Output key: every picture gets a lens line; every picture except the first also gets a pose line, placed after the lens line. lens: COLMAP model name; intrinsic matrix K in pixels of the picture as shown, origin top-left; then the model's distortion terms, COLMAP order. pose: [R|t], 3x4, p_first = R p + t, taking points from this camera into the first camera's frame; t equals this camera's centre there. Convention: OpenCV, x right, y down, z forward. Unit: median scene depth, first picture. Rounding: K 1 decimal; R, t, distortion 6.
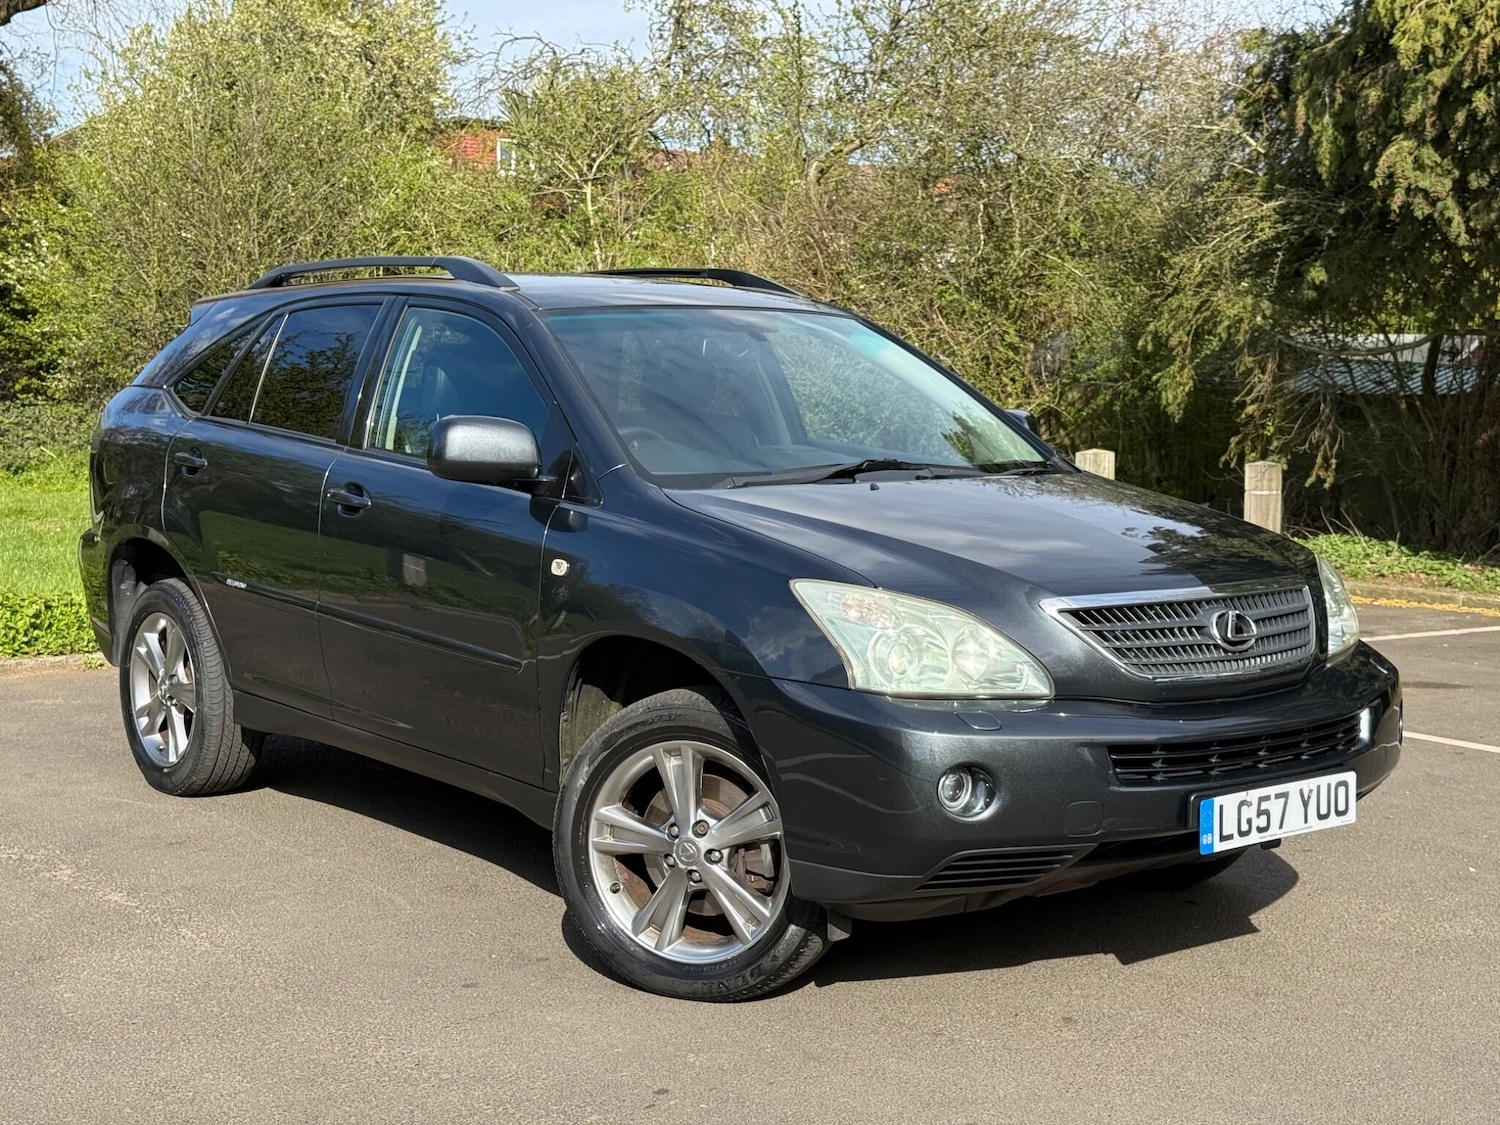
lens RADIAL K [[2117.2, 0, 753.2], [0, 2117.2, 564.3], [0, 0, 1]] dist [0.122711, 0.000000]
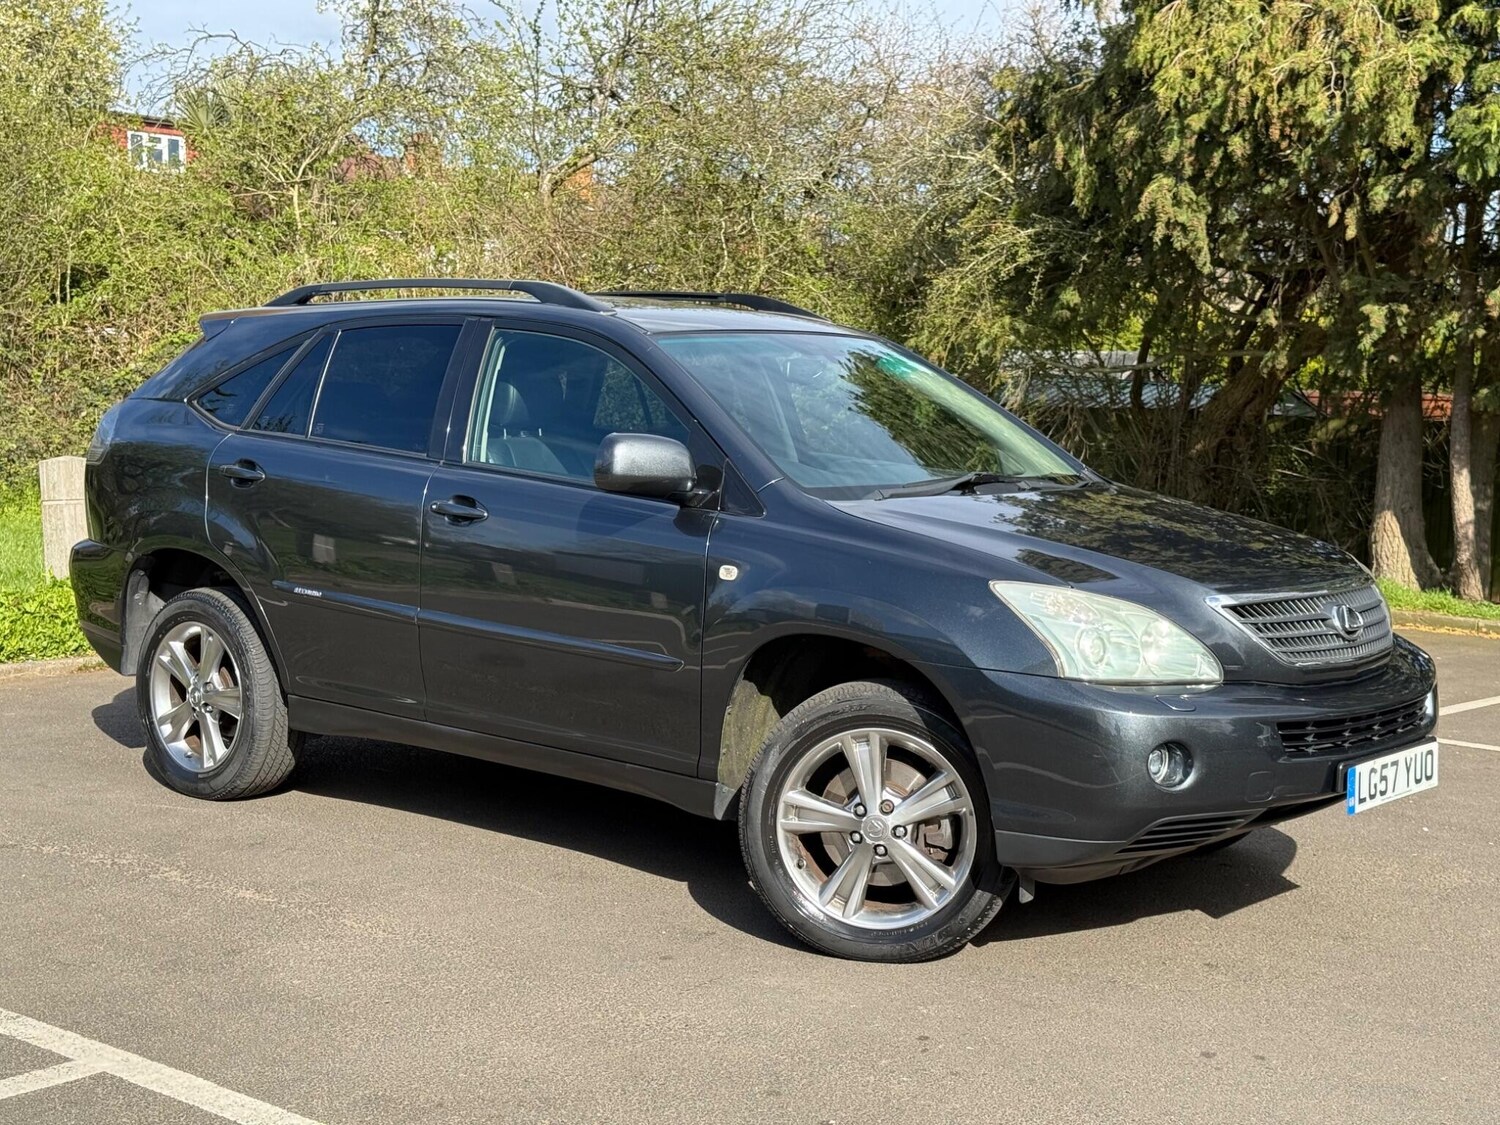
lens RADIAL K [[2117.2, 0, 747.3], [0, 2117.2, 565.1], [0, 0, 1]] dist [0.122711, 0.000000]
pose [[0.982364, -0.008522, 0.186782, -0.275550], [0.008881, 0.999960, -0.001083, -0.001137], [-0.186765, 0.002722, 0.982401, -0.068459]]
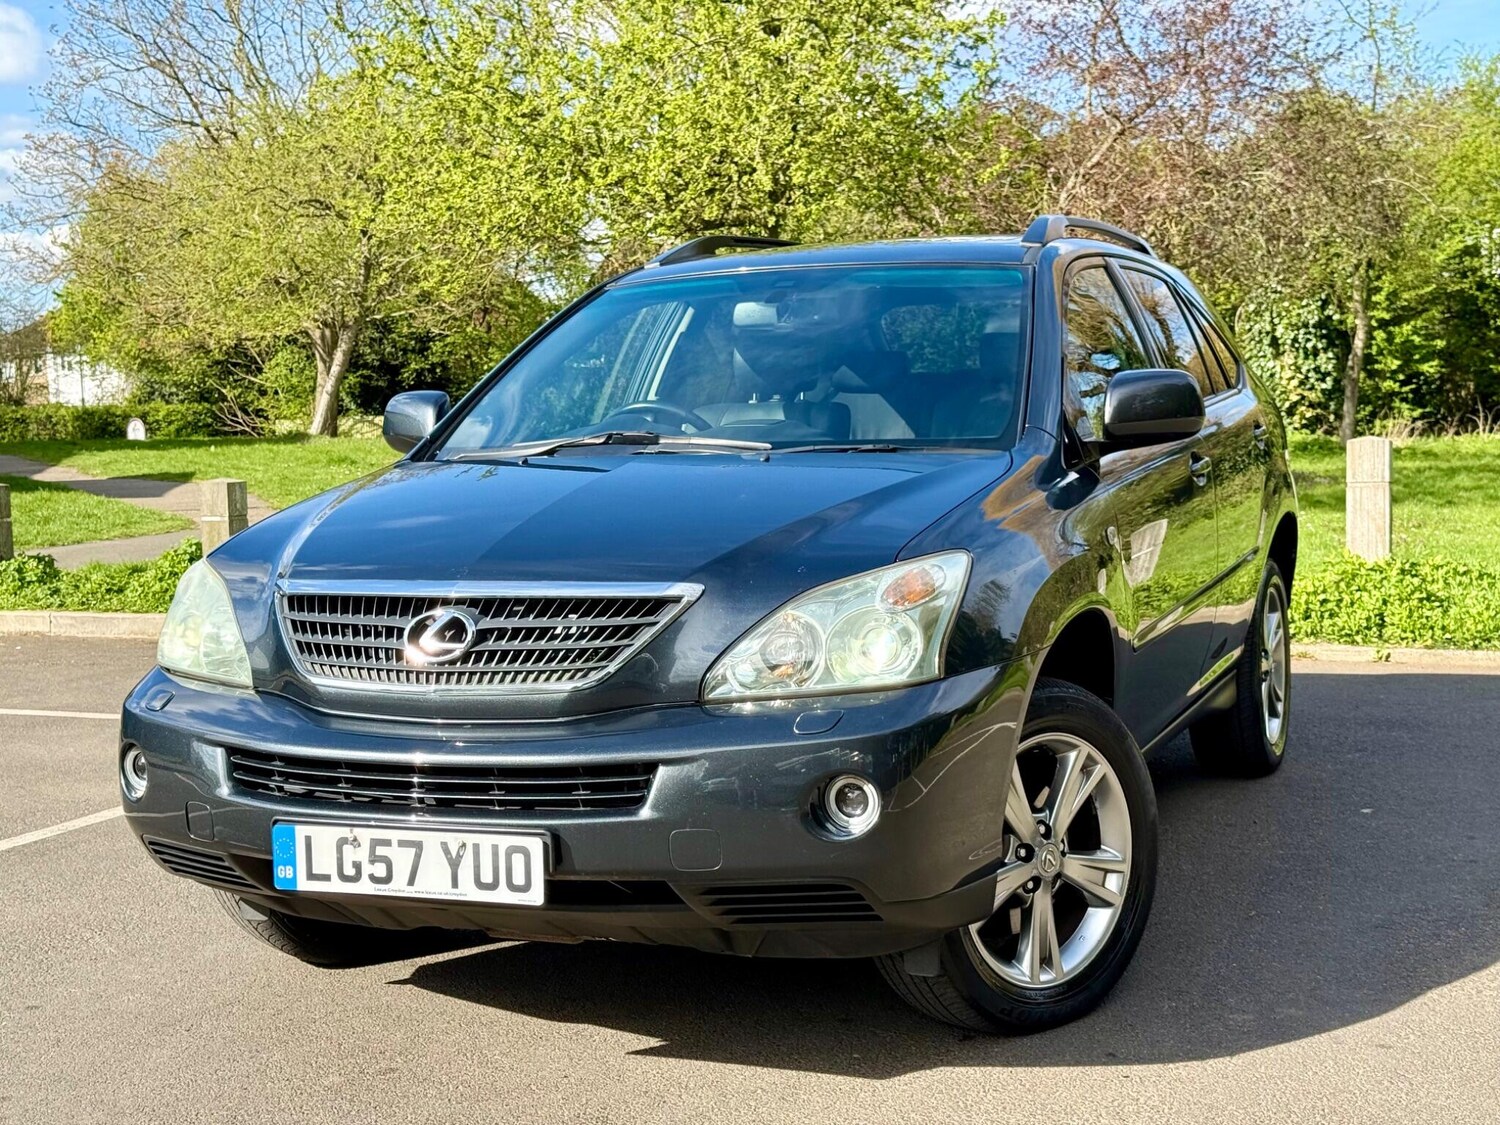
lens RADIAL K [[2117.2, 0, 752.1], [0, 2117.2, 562.6], [0, 0, 1]] dist [0.122711, 0.000000]
pose [[0.476691, 0.047516, -0.877786, 0.881293], [-0.049384, 0.998409, 0.027227, -0.022316], [0.877683, 0.030370, 0.478279, 0.637310]]
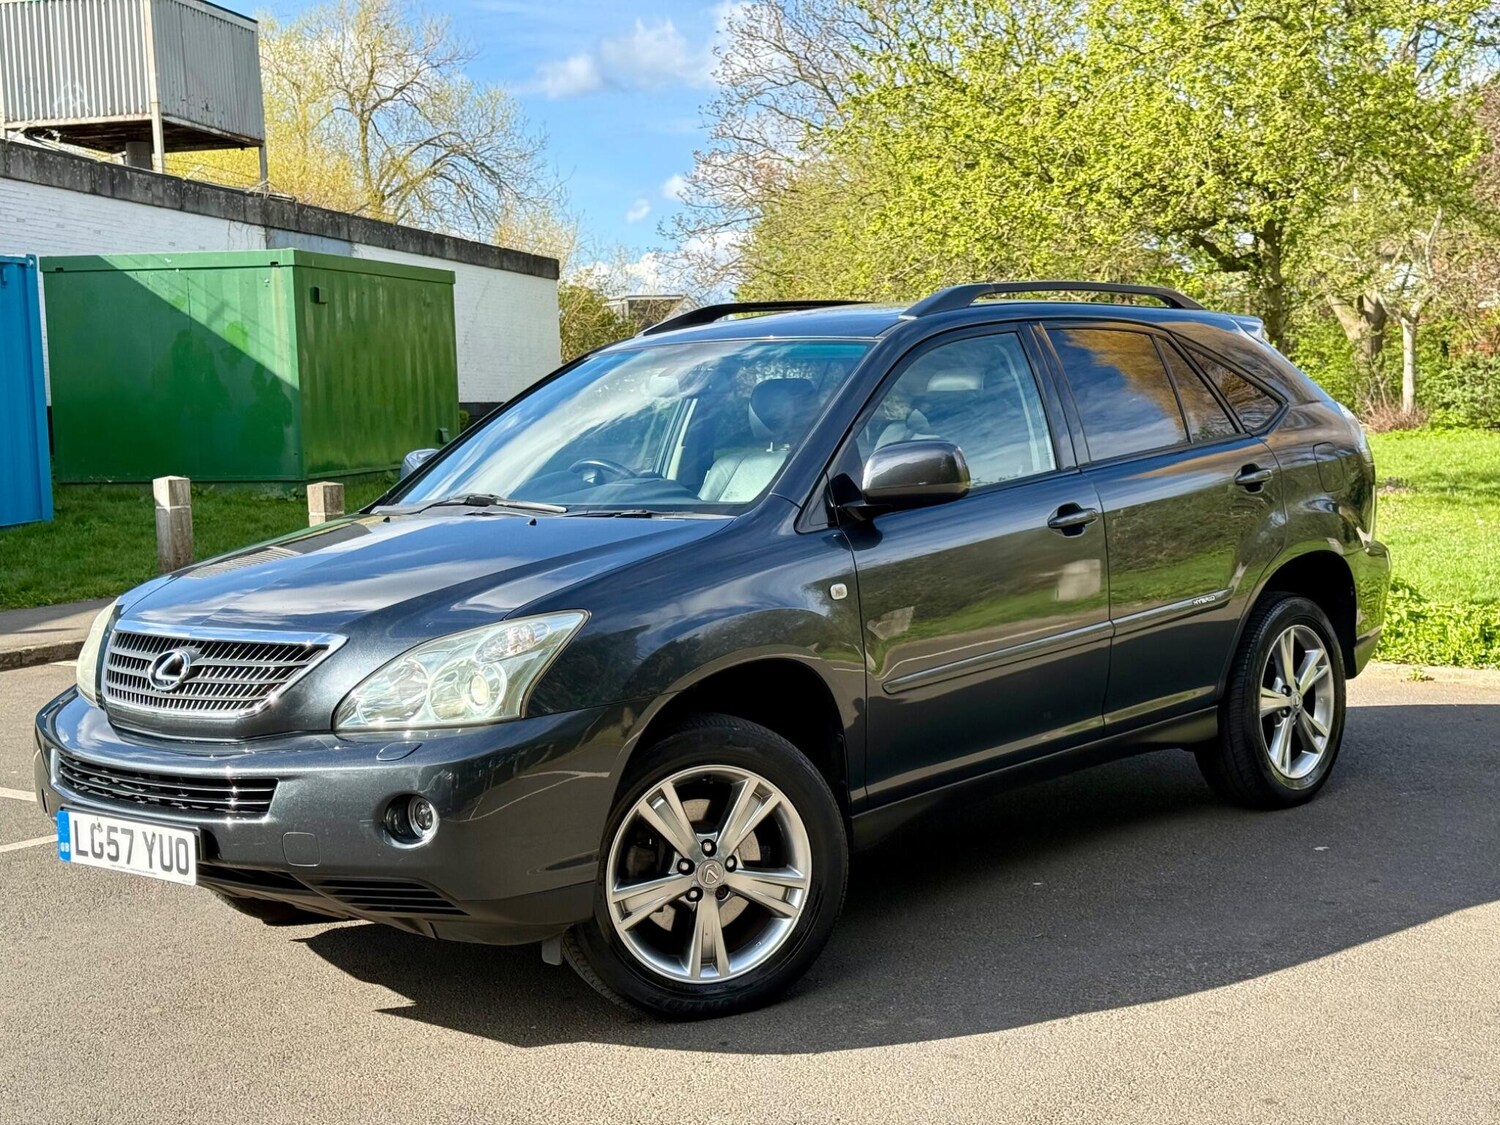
lens RADIAL K [[2117.2, 0, 754.7], [0, 2117.2, 573.0], [0, 0, 1]] dist [0.122711, 0.000000]
pose [[0.159106, 0.066933, -0.984990, 1.147427], [-0.050917, 0.996928, 0.059520, -0.082235], [0.985948, 0.040683, 0.162025, 0.987144]]
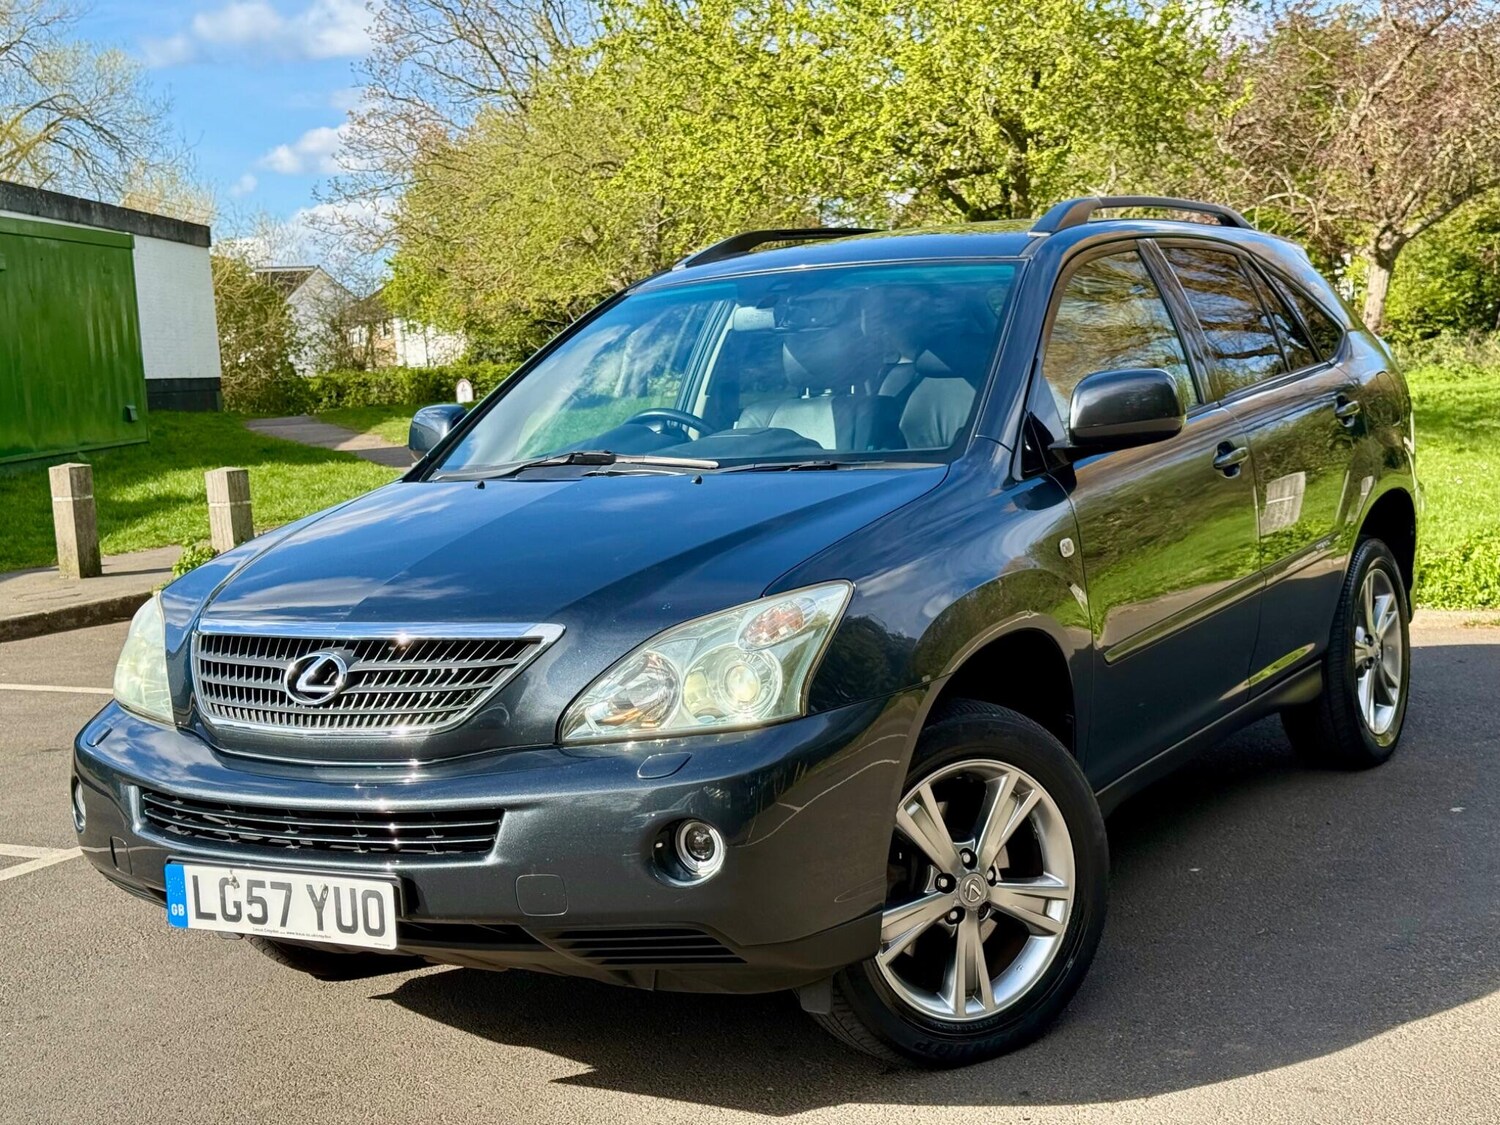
lens RADIAL K [[2117.2, 0, 753.2], [0, 2117.2, 567.0], [0, 0, 1]] dist [0.122711, 0.000000]
pose [[0.330804, 0.066800, -0.941332, 0.935744], [-0.019901, 0.997764, 0.063811, -0.060625], [0.943489, -0.002375, 0.331394, 0.788907]]
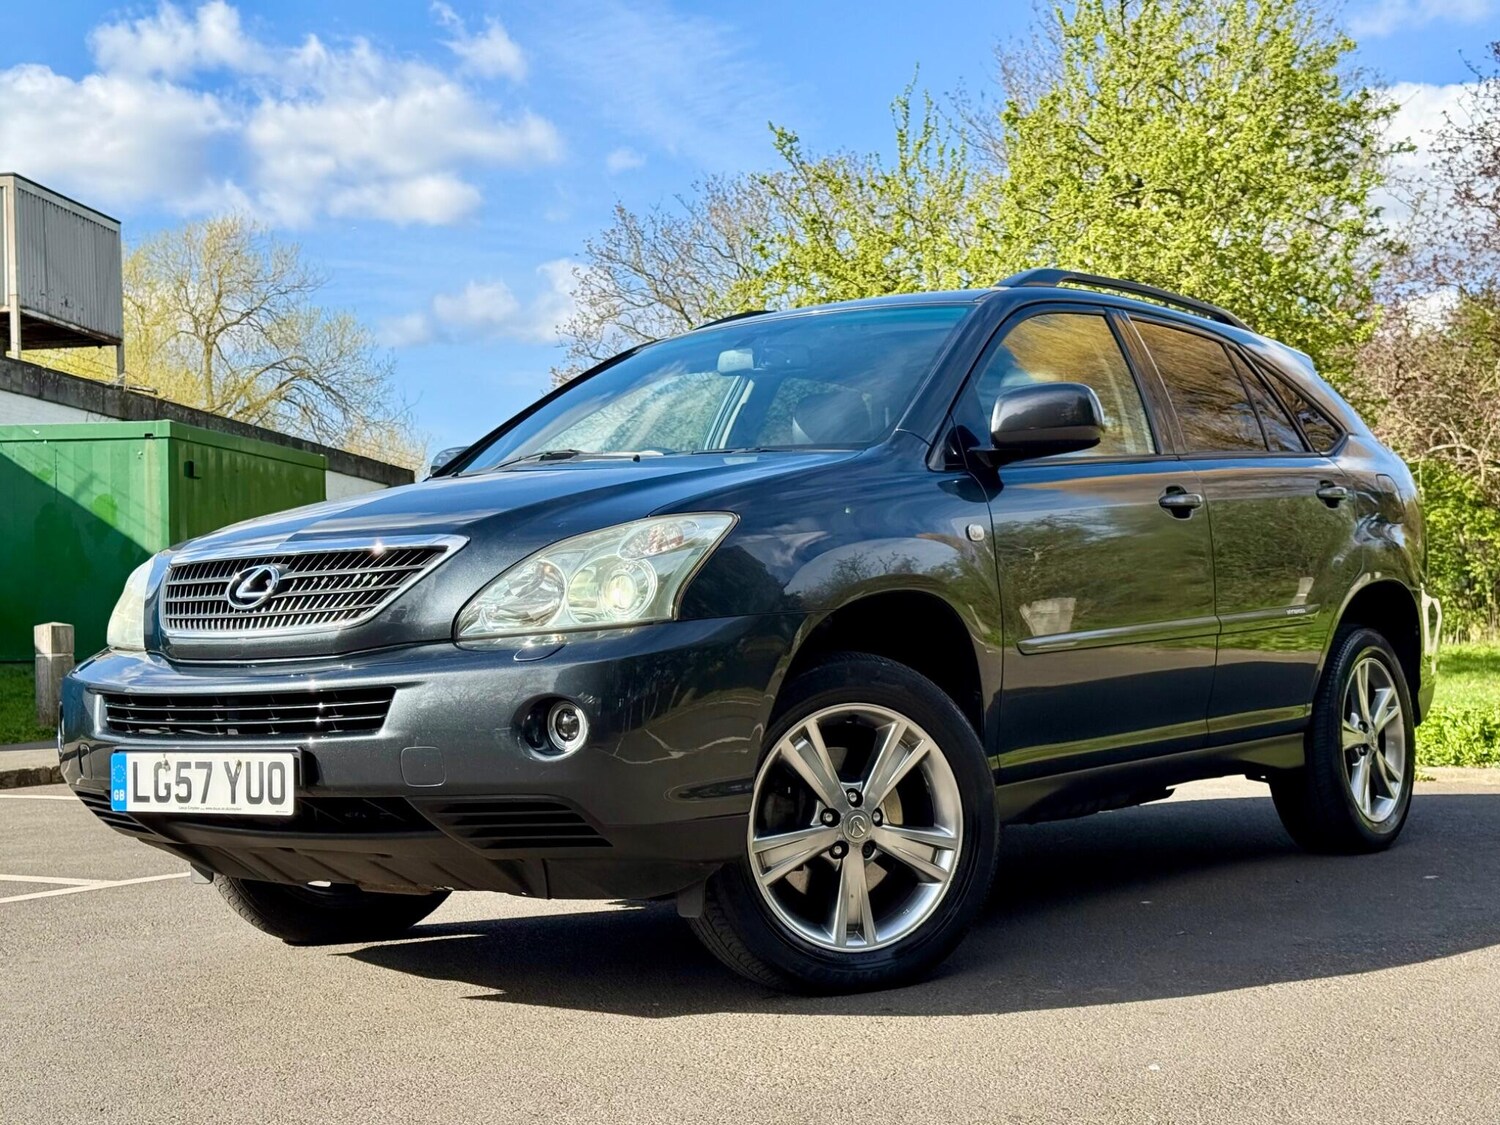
lens RADIAL K [[2117.2, 0, 740.5], [0, 2117.2, 554.8], [0, 0, 1]] dist [0.122711, 0.000000]
pose [[0.234024, -0.054472, -0.970704, 1.033591], [-0.057332, 0.995919, -0.069709, 0.061062], [0.970539, 0.071966, 0.229946, 0.881966]]
